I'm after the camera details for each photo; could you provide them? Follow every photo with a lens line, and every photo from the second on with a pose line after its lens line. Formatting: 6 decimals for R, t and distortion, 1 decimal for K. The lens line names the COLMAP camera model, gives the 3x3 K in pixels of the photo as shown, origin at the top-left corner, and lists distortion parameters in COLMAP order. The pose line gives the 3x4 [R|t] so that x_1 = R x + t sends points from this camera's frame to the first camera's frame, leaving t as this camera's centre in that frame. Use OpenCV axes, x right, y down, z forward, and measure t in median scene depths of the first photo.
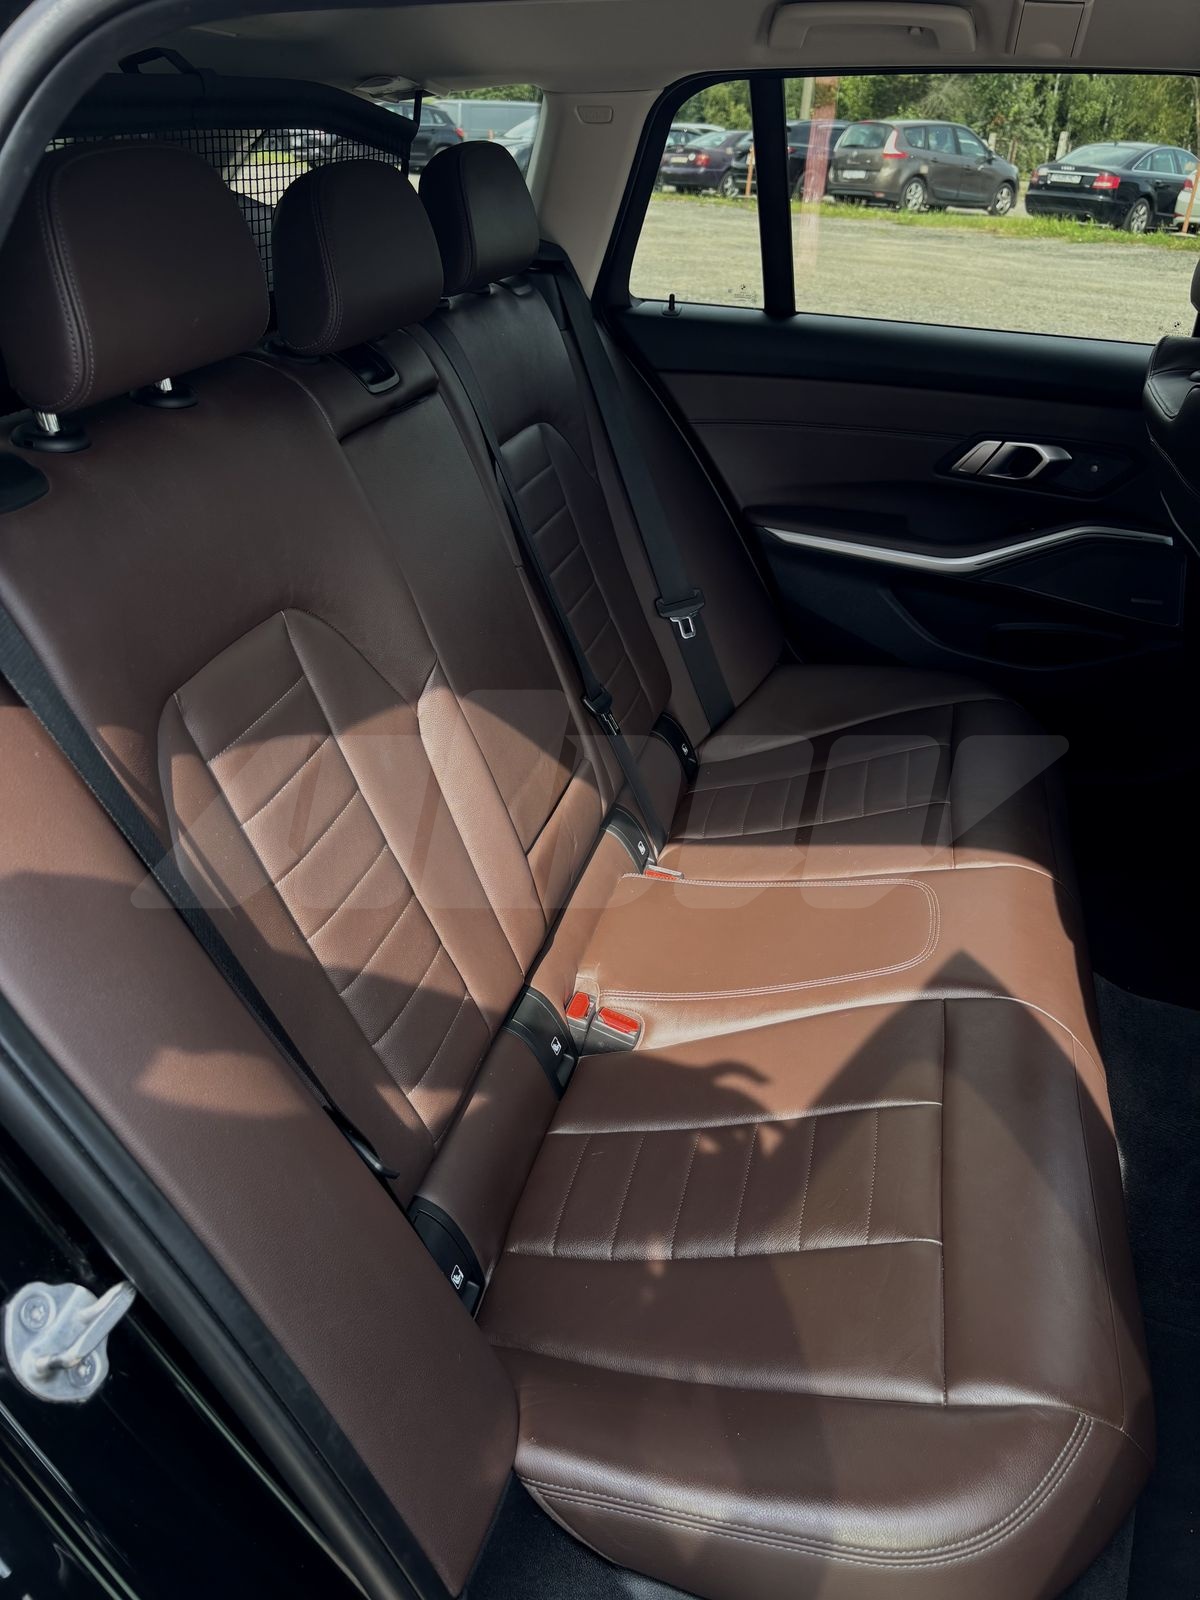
lens RADIAL K [[1218.0, 0, 599.9], [0, 1218.0, 812.3], [0, 0, 1]] dist [0.044617, -0.048435]
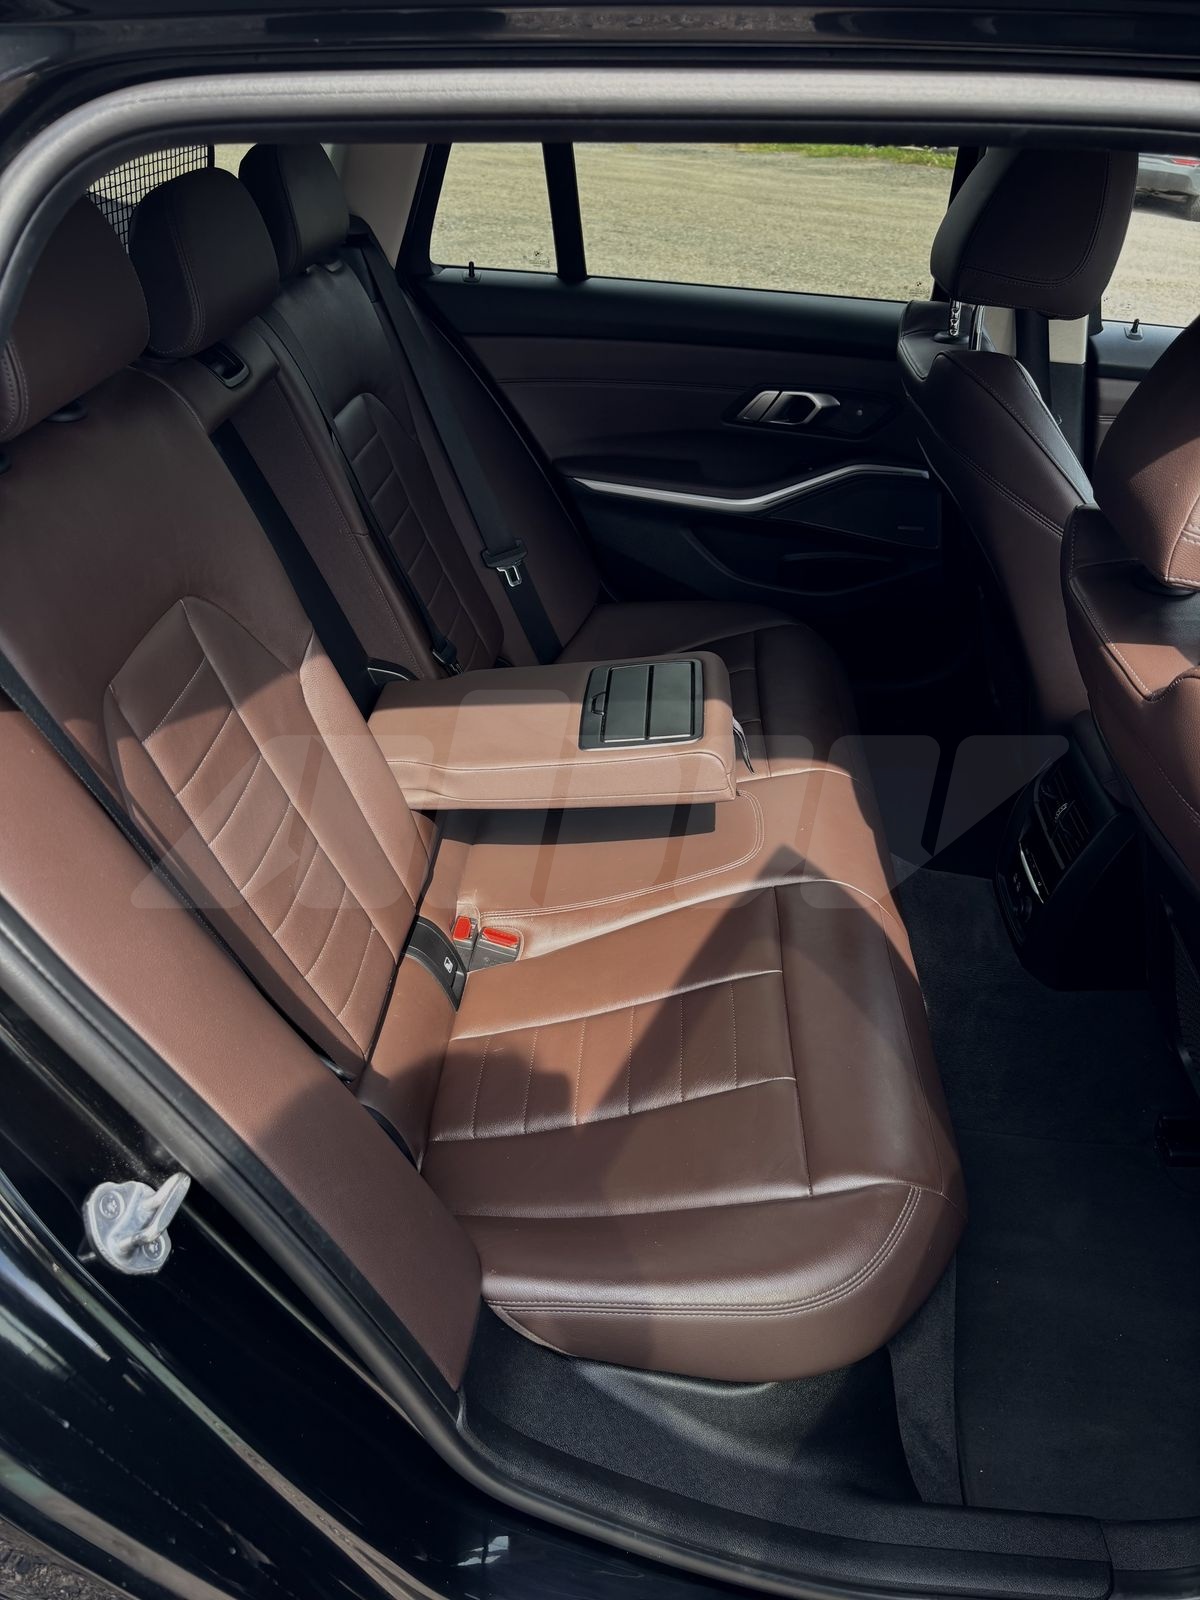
lens RADIAL K [[1218.0, 0, 596.2], [0, 1218.0, 821.1], [0, 0, 1]] dist [0.044617, -0.048435]
pose [[0.982750, -0.095751, 0.158225, -0.066091], [0.085219, 0.993752, 0.072072, -0.010421], [-0.164137, -0.057345, 0.984769, -0.125074]]
